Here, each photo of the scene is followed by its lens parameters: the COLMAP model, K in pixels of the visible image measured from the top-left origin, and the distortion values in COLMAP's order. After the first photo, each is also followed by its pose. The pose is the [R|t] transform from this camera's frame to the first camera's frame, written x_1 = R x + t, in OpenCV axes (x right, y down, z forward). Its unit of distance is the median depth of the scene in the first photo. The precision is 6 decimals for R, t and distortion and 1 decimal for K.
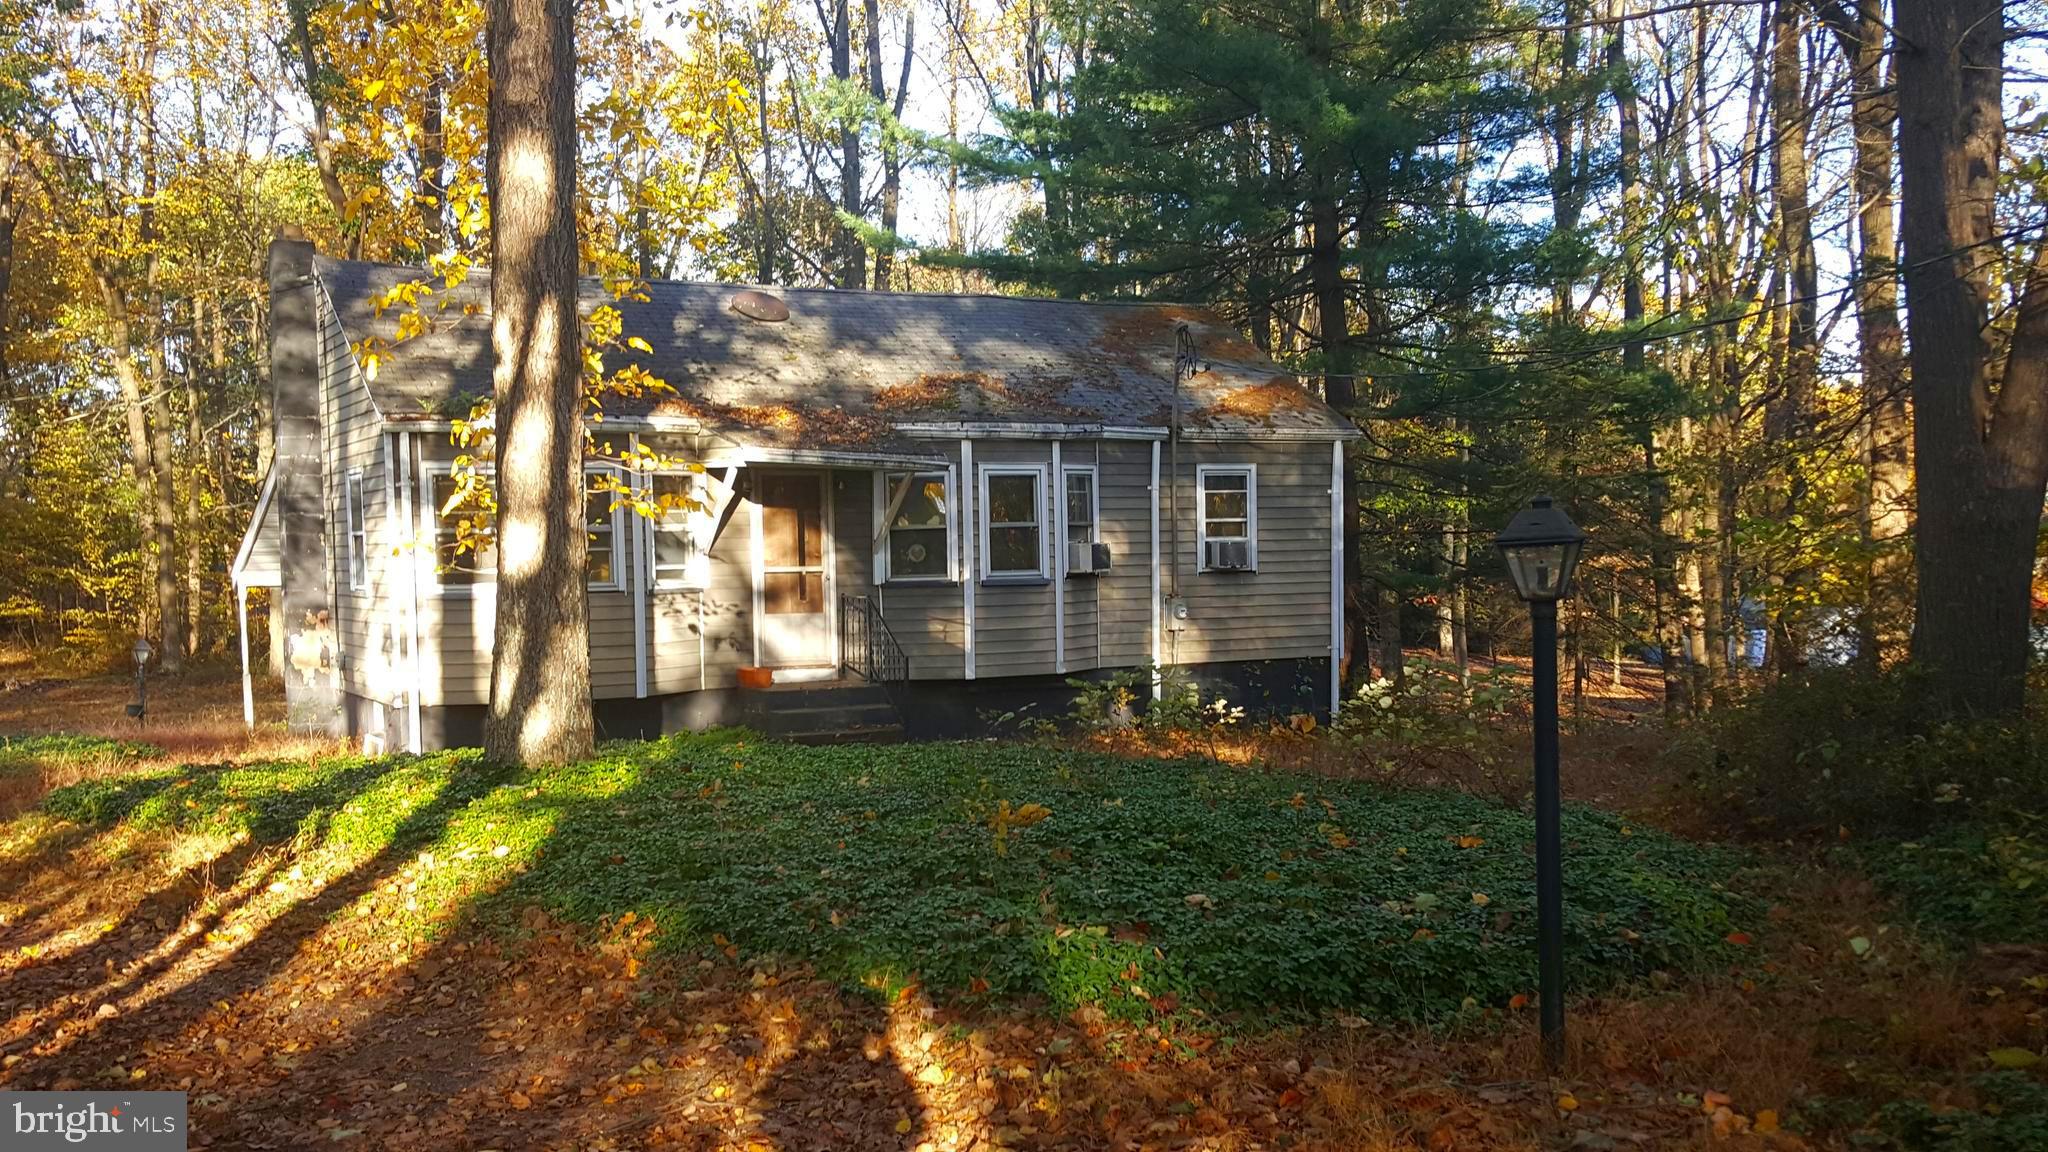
lens RADIAL K [[1731.7, 0, 1029.3], [0, 1731.7, 588.5], [0, 0, 1]] dist [0.093779, 0.001740]
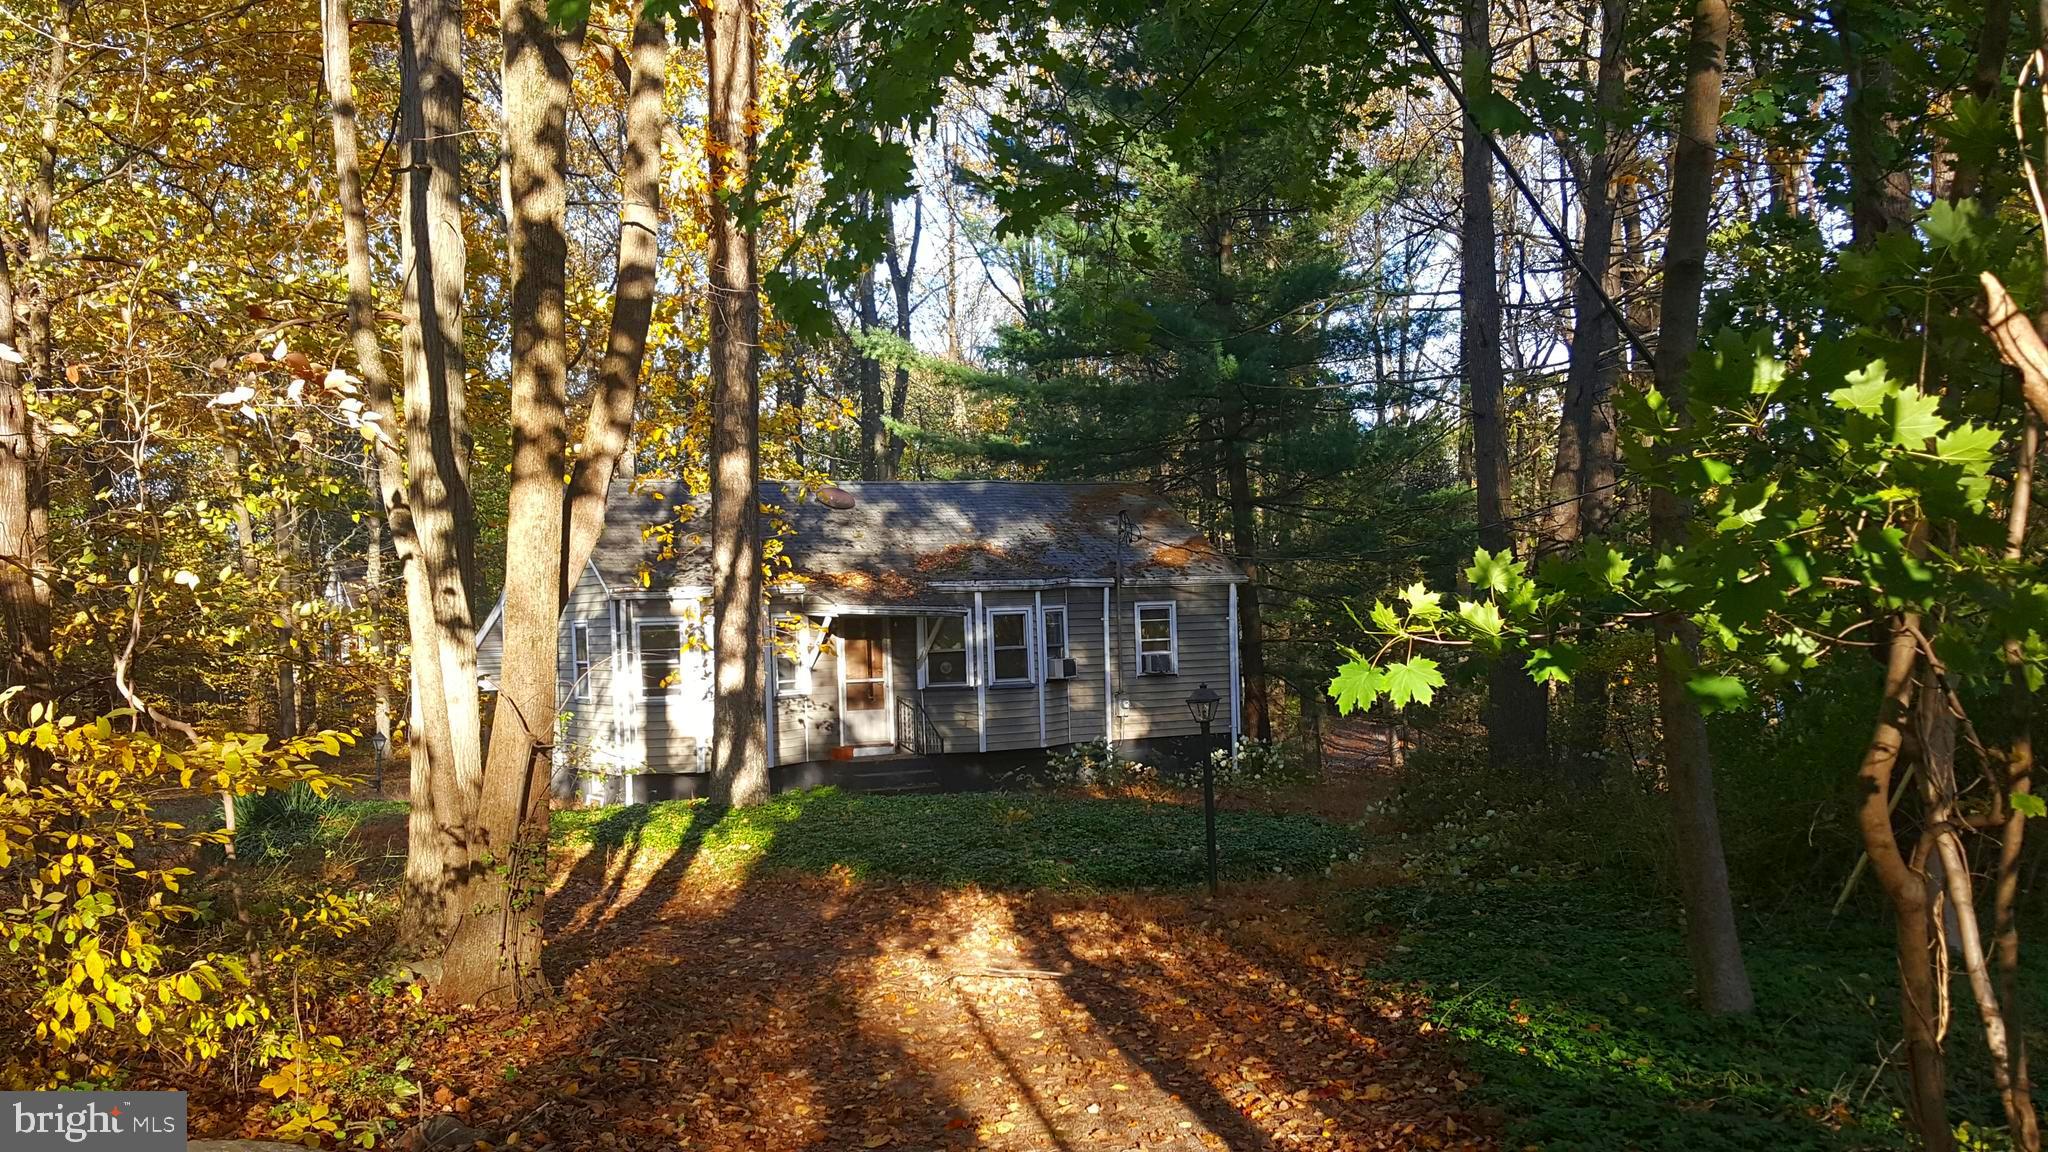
lens RADIAL K [[1731.7, 0, 1021.0], [0, 1731.7, 565.9], [0, 0, 1]] dist [0.093779, 0.001740]
pose [[0.999884, -0.014906, -0.003174, 0.005897], [0.014720, 0.998515, -0.052450, -0.028819], [0.003951, 0.052398, 0.998618, -0.503659]]
